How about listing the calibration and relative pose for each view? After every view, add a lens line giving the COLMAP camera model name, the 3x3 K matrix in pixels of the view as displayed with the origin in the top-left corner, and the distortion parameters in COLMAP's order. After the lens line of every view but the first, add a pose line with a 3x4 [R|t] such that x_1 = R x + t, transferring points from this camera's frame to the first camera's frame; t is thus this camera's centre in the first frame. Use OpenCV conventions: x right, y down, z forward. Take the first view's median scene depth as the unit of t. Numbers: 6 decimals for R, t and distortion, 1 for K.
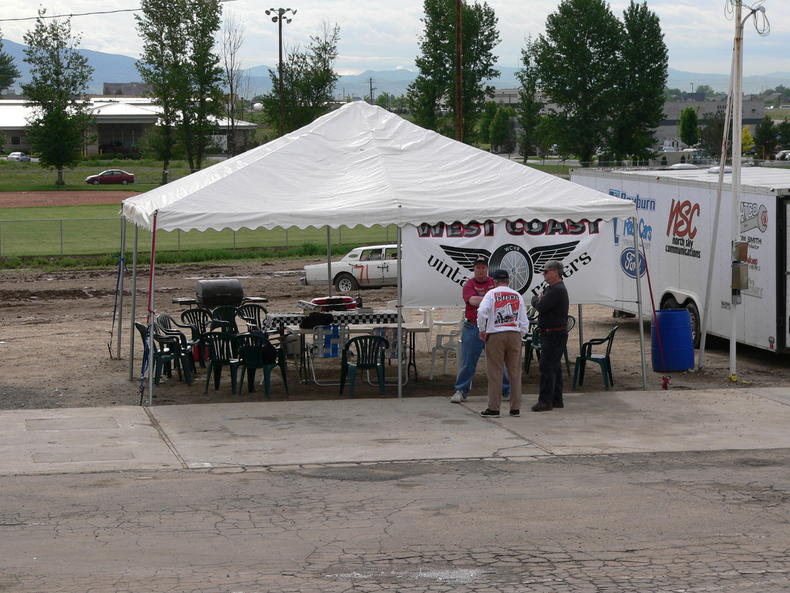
lens RADIAL K [[2353.7, 0, 395.0], [0, 2353.7, 296.5], [0, 0, 1]] dist [0.138261, 1.783506]
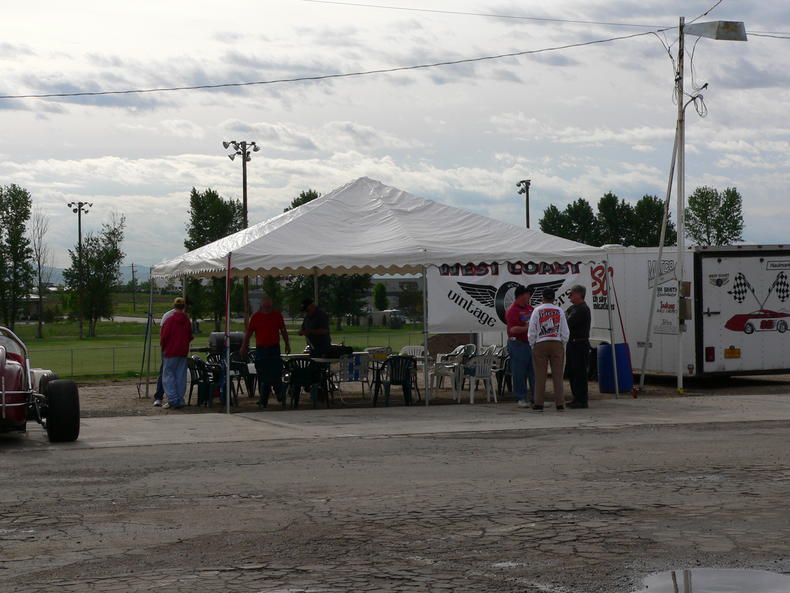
lens RADIAL K [[1771.2, 0, 395.0], [0, 1771.2, 296.5], [0, 0, 1]] dist [0.205568, -0.120976]
pose [[0.989050, -0.006792, 0.147423, -0.146856], [0.018363, 0.996841, -0.077265, 0.055544], [-0.146433, 0.079126, 0.986051, 0.093715]]
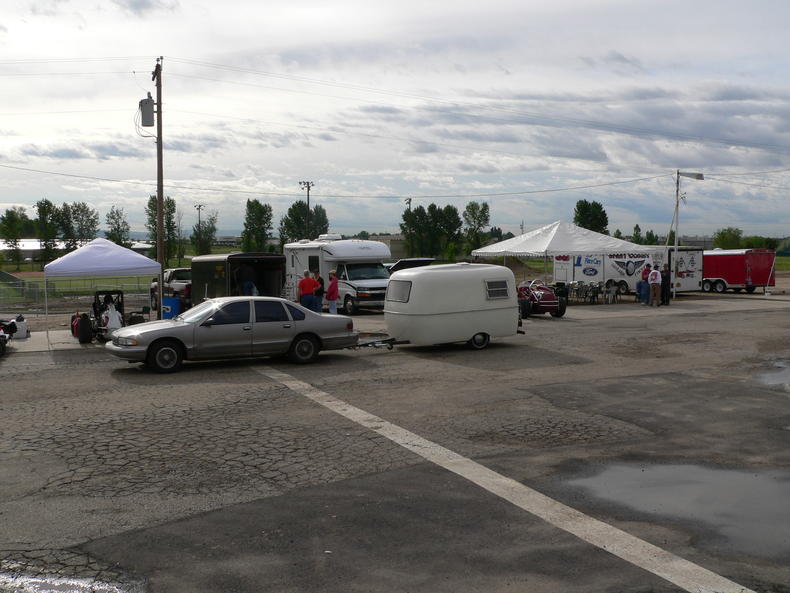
lens RADIAL K [[834.5, 0, 395.0], [0, 834.5, 296.5], [0, 0, 1]] dist [-0.171190, 0.003221]
pose [[0.962603, -0.012521, 0.270628, -0.615496], [0.017232, 0.999738, -0.015039, 0.043284], [-0.270369, 0.019140, 0.962567, -0.085553]]
